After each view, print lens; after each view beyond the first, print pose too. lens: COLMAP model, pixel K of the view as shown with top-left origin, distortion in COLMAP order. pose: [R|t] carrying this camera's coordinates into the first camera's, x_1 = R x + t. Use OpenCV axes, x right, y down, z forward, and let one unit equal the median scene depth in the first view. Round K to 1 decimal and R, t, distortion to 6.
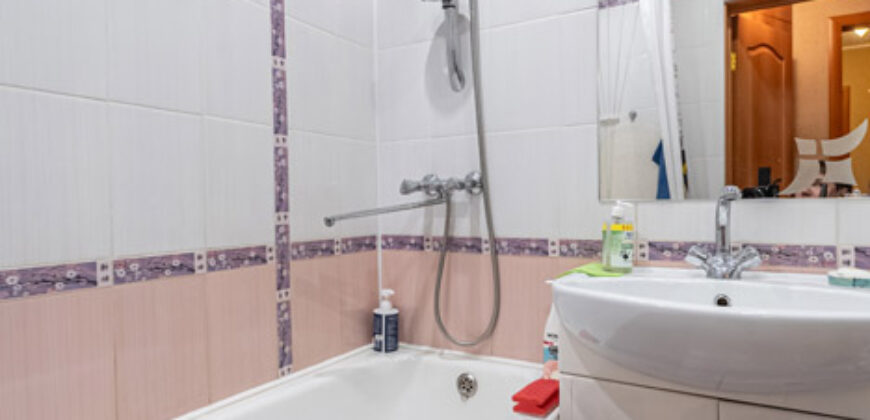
lens RADIAL K [[526.3, 0, 429.5], [0, 526.3, 236.4], [0, 0, 1]] dist [-0.000059, 0.007321]
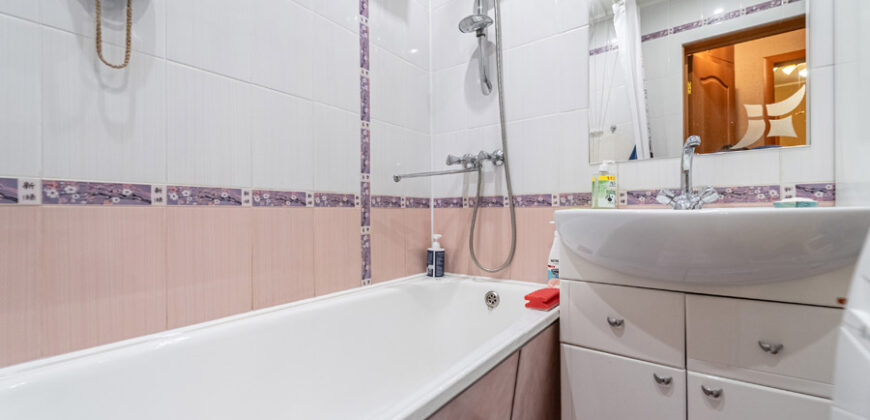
lens RADIAL K [[354.1, 0, 433.1], [0, 354.1, 218.3], [0, 0, 1]] dist [0.004119, -0.000292]
pose [[0.994888, 0.007222, -0.100728, 0.007704], [-0.009898, 0.999611, -0.026092, 0.092460], [0.100501, 0.026955, 0.994572, 0.033098]]
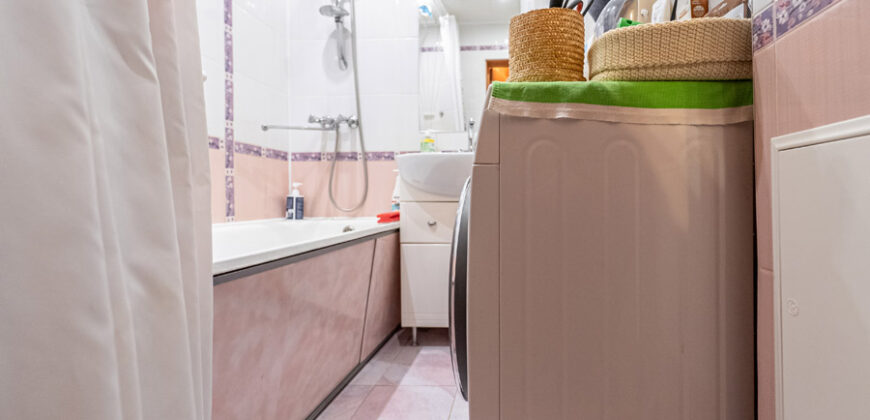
lens RADIAL K [[354.1, 0, 487.1], [0, 354.1, 199.2], [0, 0, 1]] dist [0.004119, -0.000292]
pose [[0.885941, 0.005638, 0.463764, -0.073124], [0.005304, 0.999738, -0.022286, 0.201127], [-0.463768, 0.022204, 0.885678, -0.298797]]
